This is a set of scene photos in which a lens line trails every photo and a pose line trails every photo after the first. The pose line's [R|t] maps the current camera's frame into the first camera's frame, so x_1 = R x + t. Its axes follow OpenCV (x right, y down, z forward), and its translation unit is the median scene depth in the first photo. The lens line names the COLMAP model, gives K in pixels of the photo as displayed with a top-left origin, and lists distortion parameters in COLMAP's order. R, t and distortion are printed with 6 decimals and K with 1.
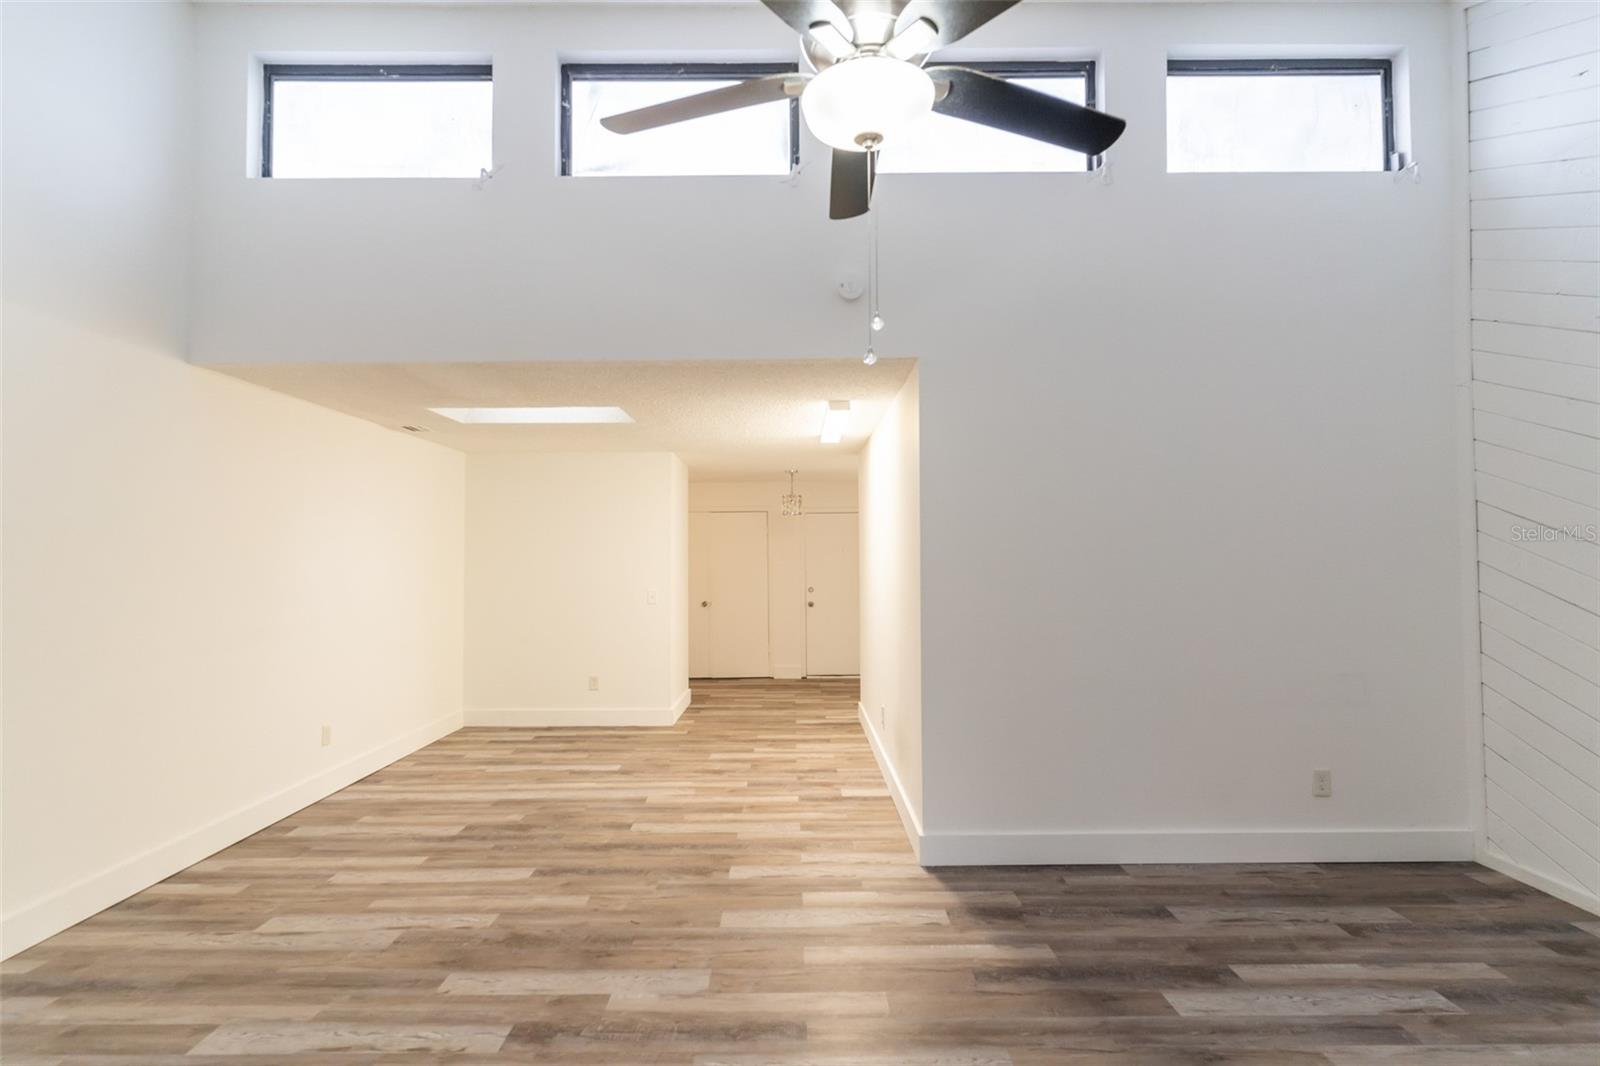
lens RADIAL K [[764.4, 0, 796.4], [0, 764.4, 537.6], [0, 0, 1]] dist [0.008045, -0.002416]
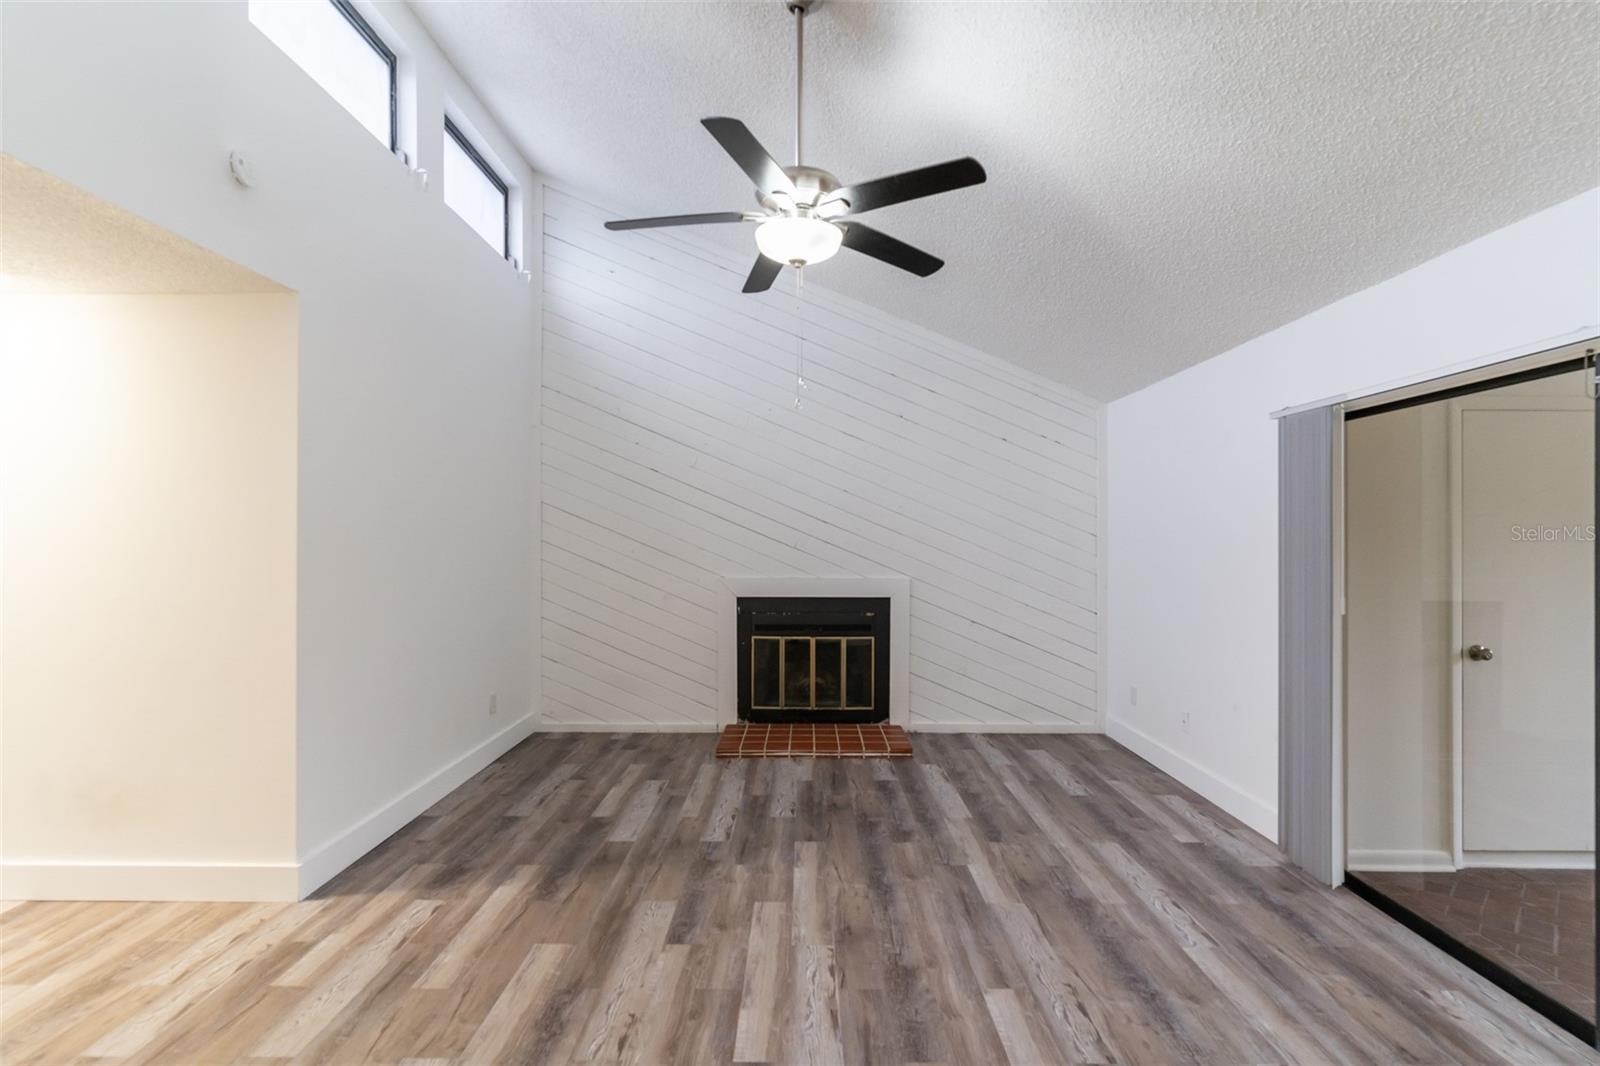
lens RADIAL K [[764.4, 0, 784.4], [0, 764.4, 537.4], [0, 0, 1]] dist [0.008045, -0.002416]
pose [[0.030752, 0.006582, 0.999505, -0.678177], [-0.029229, 0.999557, -0.005683, 0.017915], [-0.999100, -0.029040, 0.030931, 0.460820]]
